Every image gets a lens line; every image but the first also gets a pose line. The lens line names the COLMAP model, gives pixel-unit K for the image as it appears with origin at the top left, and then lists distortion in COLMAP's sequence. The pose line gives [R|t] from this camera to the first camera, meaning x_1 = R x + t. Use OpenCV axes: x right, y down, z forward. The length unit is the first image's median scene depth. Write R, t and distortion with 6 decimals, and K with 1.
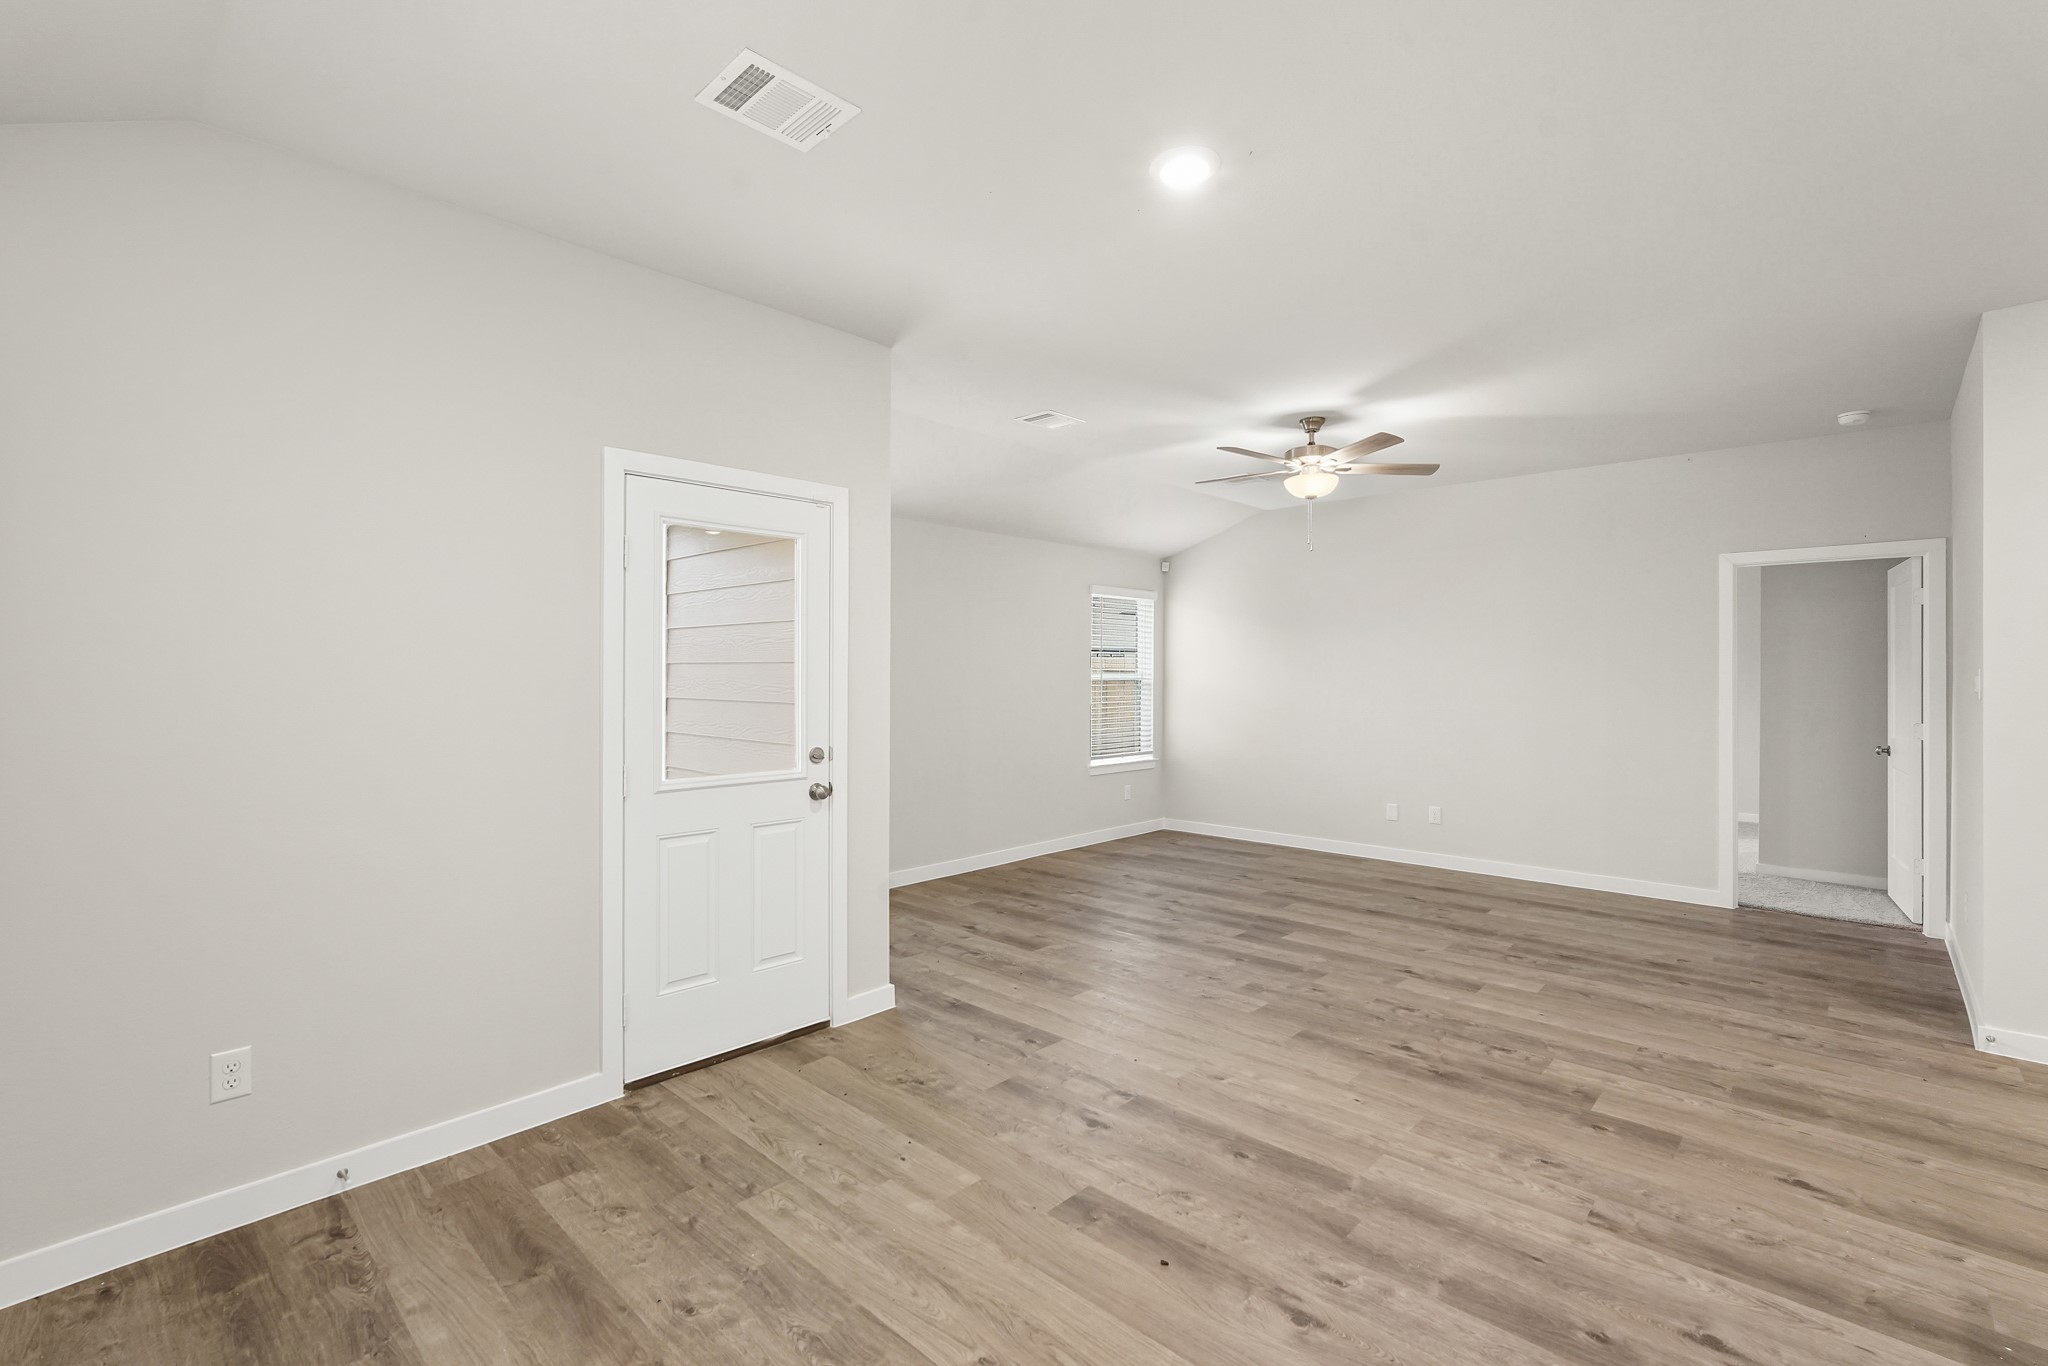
lens RADIAL K [[909.7, 0, 1019.4], [0, 909.7, 676.5], [0, 0, 1]] dist [-0.016768, 0.007492]
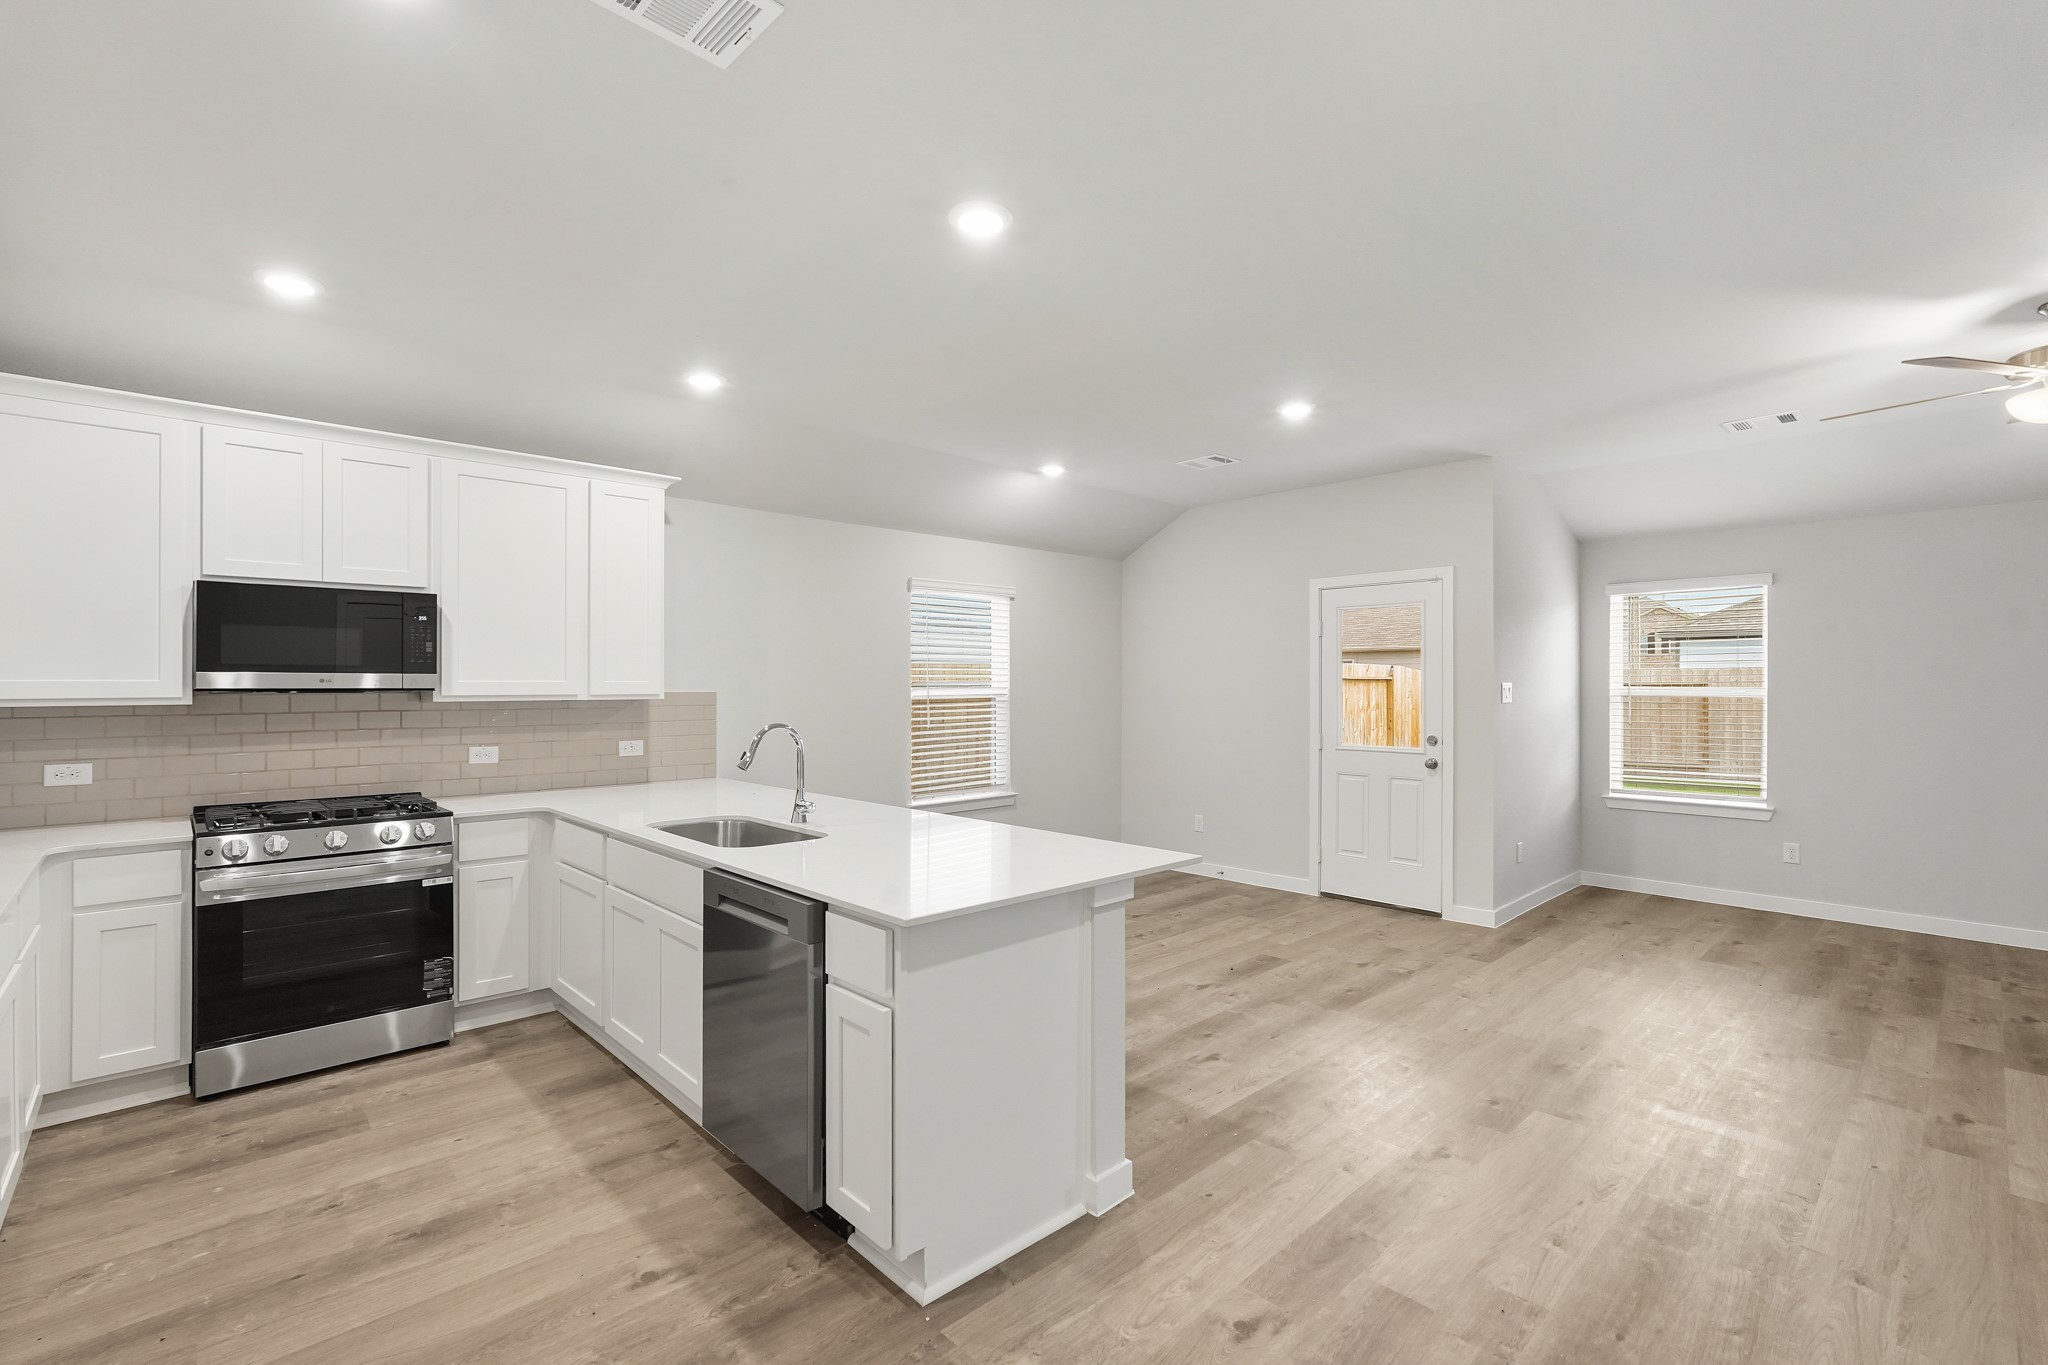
lens RADIAL K [[909.7, 0, 1033.9], [0, 909.7, 686.7], [0, 0, 1]] dist [-0.016768, 0.007492]
pose [[-0.046531, -0.002856, -0.998913, 1.152827], [-0.005231, 0.999983, -0.002615, 0.000686], [0.998903, 0.005104, -0.046545, 0.320316]]
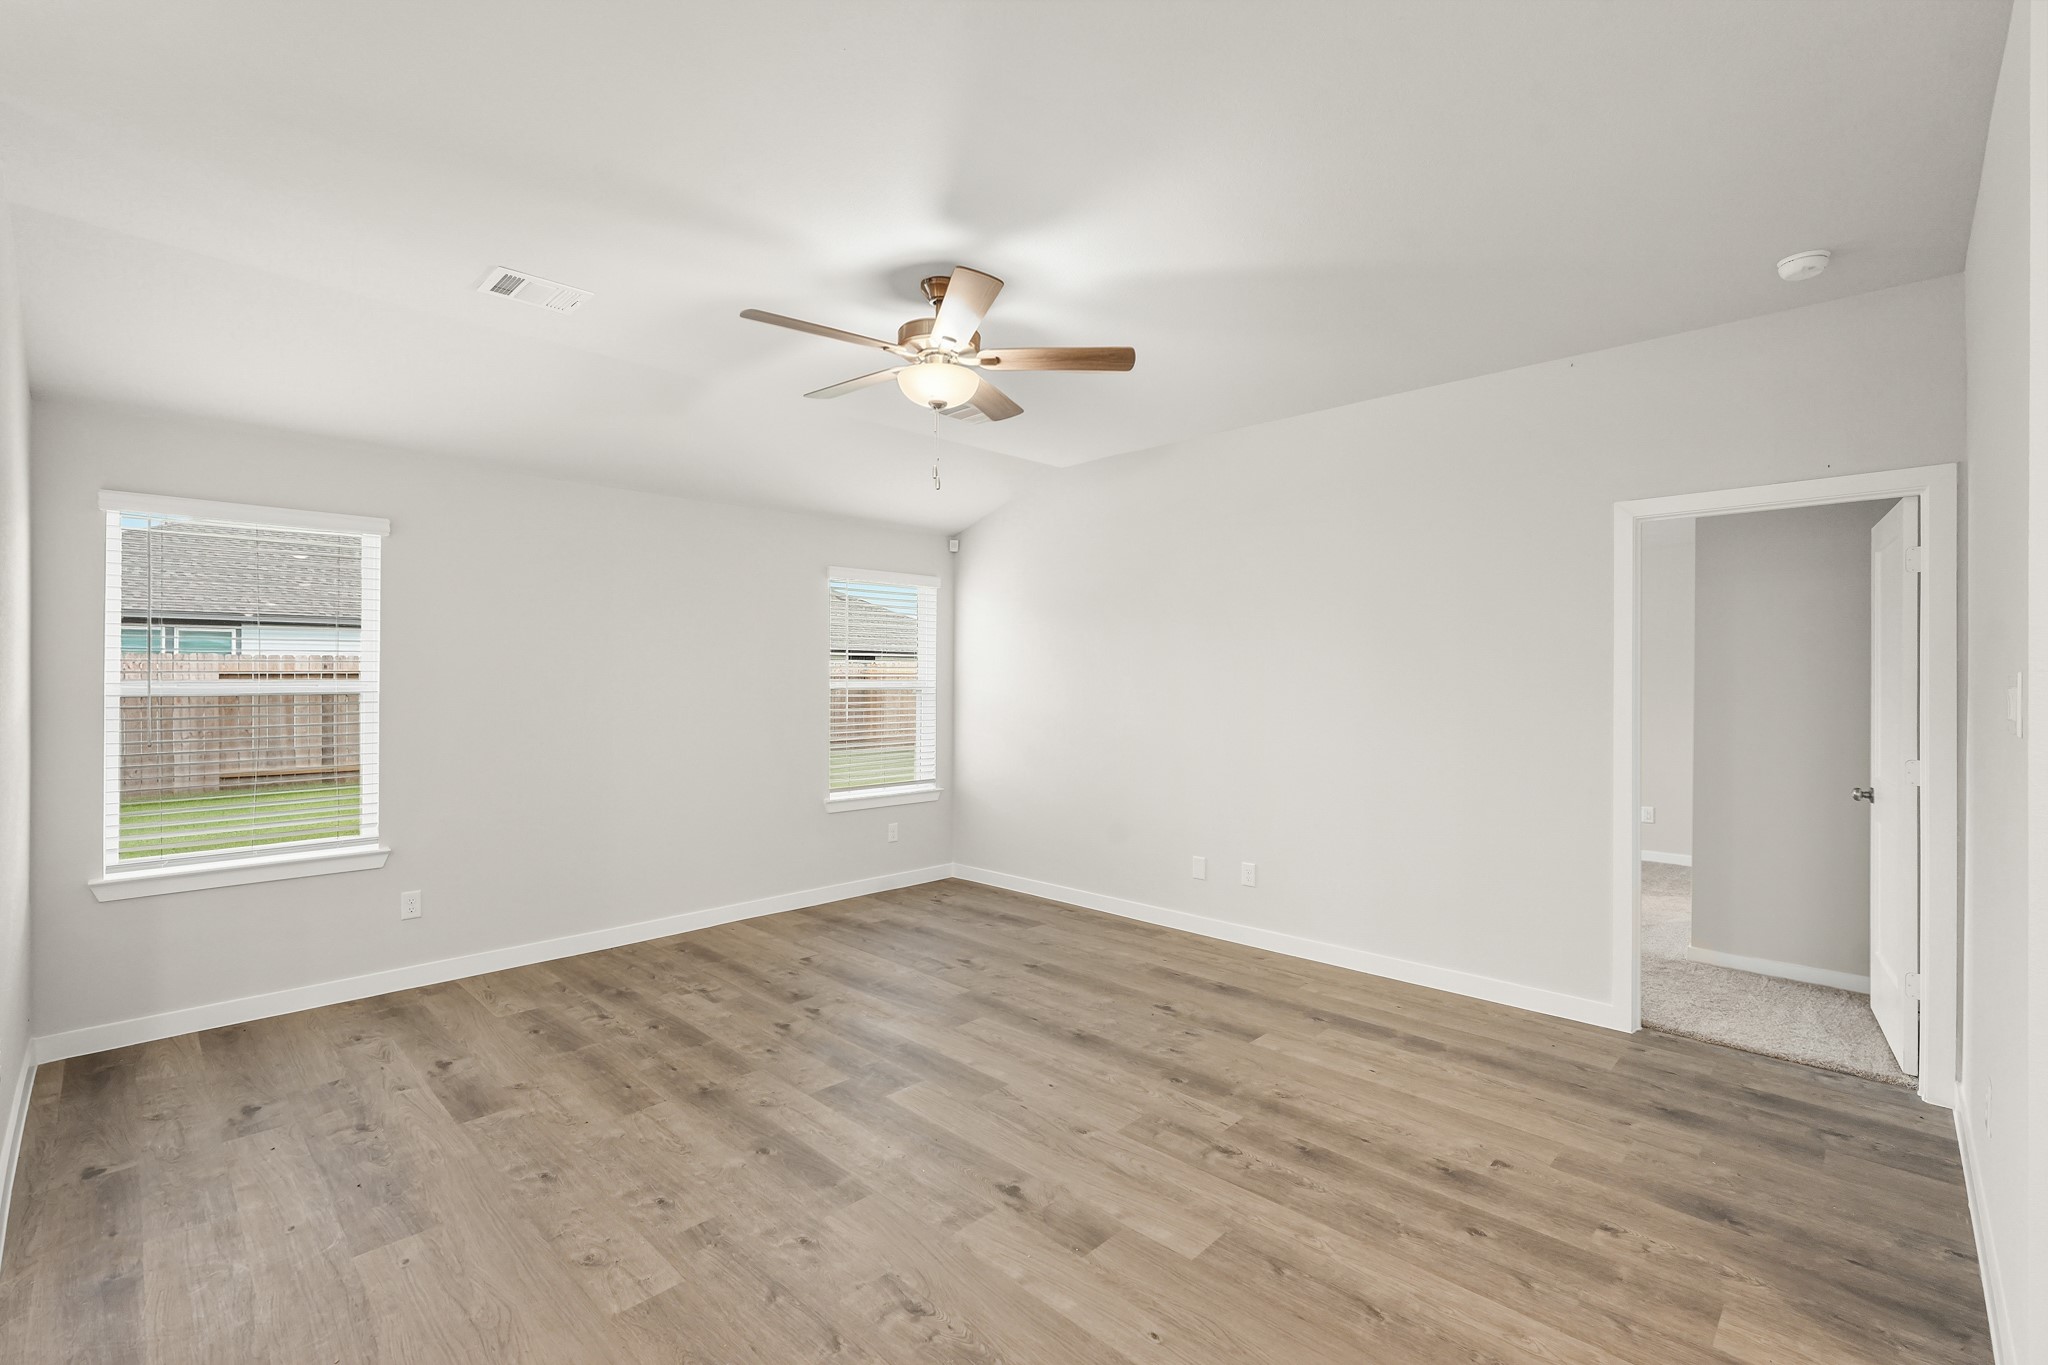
lens RADIAL K [[909.7, 0, 1003.0], [0, 909.7, 686.4], [0, 0, 1]] dist [-0.016768, 0.007492]
pose [[0.999812, -0.000364, -0.019406, 0.434667], [0.000433, 0.999994, 0.003526, -0.002301], [0.019405, -0.003534, 0.999805, 0.415401]]
